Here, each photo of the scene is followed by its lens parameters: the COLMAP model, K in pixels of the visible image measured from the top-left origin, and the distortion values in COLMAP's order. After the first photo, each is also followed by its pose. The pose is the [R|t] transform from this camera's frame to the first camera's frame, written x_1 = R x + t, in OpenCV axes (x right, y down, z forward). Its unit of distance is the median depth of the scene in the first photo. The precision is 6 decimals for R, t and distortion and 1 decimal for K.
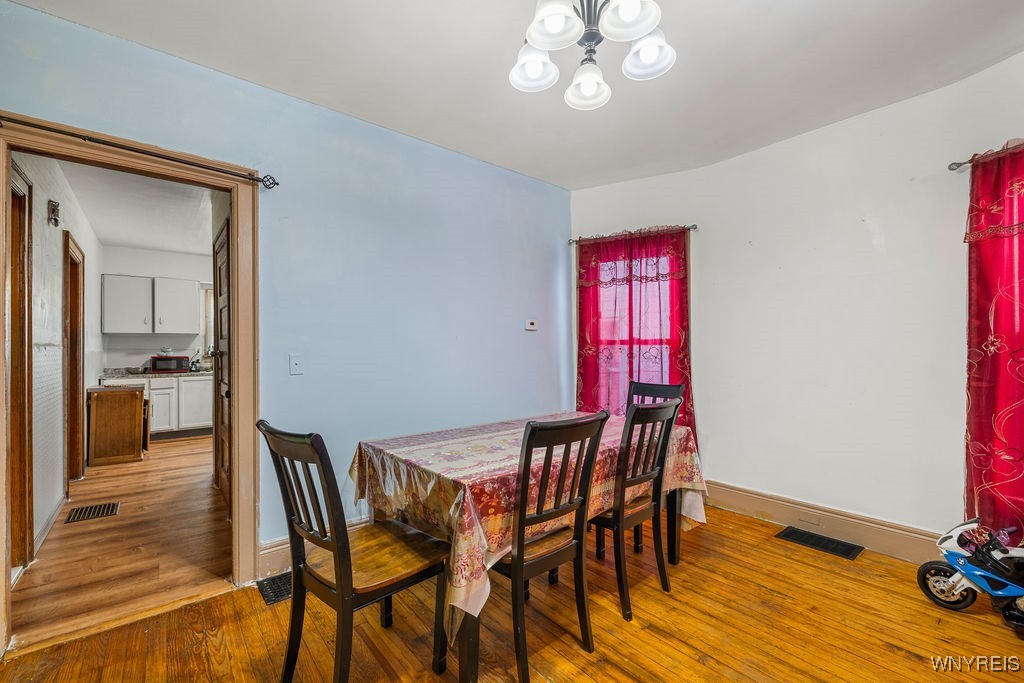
lens RADIAL K [[432.1, 0, 513.8], [0, 432.1, 342.2], [0, 0, 1]] dist [0.001545, 0.000148]
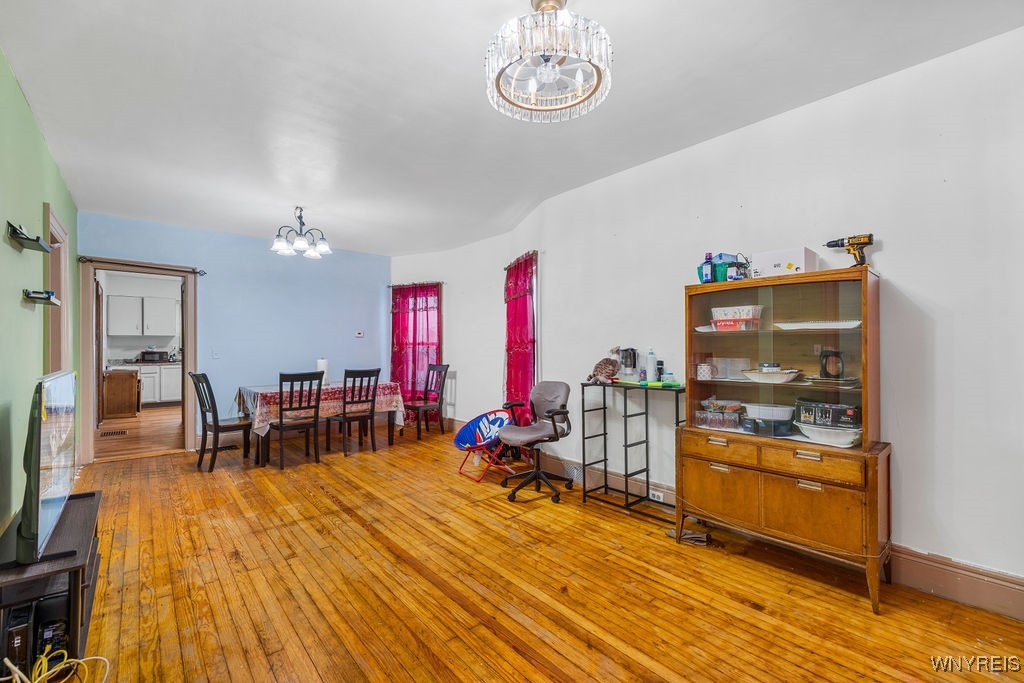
lens RADIAL K [[432.1, 0, 511.0], [0, 432.1, 341.6], [0, 0, 1]] dist [0.001545, 0.000148]
pose [[0.999730, 0.005202, 0.022664, 0.477089], [-0.005269, 0.999982, 0.002881, -0.013679], [-0.022649, -0.003000, 0.999739, -0.619543]]
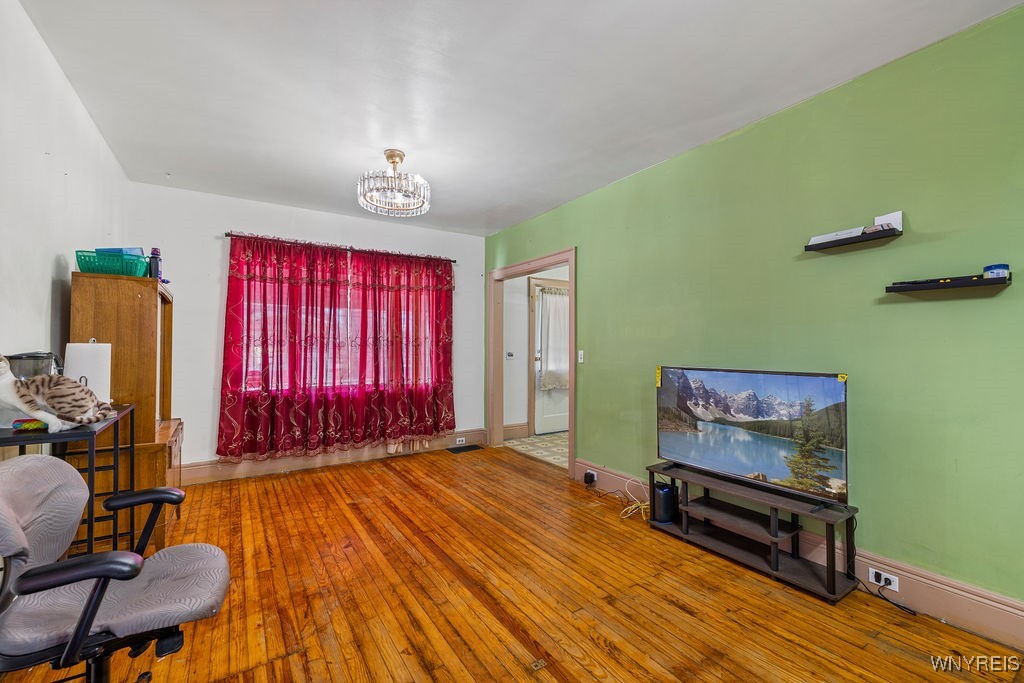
lens RADIAL K [[432.1, 0, 513.4], [0, 432.1, 343.0], [0, 0, 1]] dist [0.001545, 0.000148]
pose [[-0.994041, 0.008216, 0.108701, 0.264348], [0.005178, 0.999589, -0.028200, 0.002904], [-0.108888, -0.027469, -0.993674, 0.392213]]
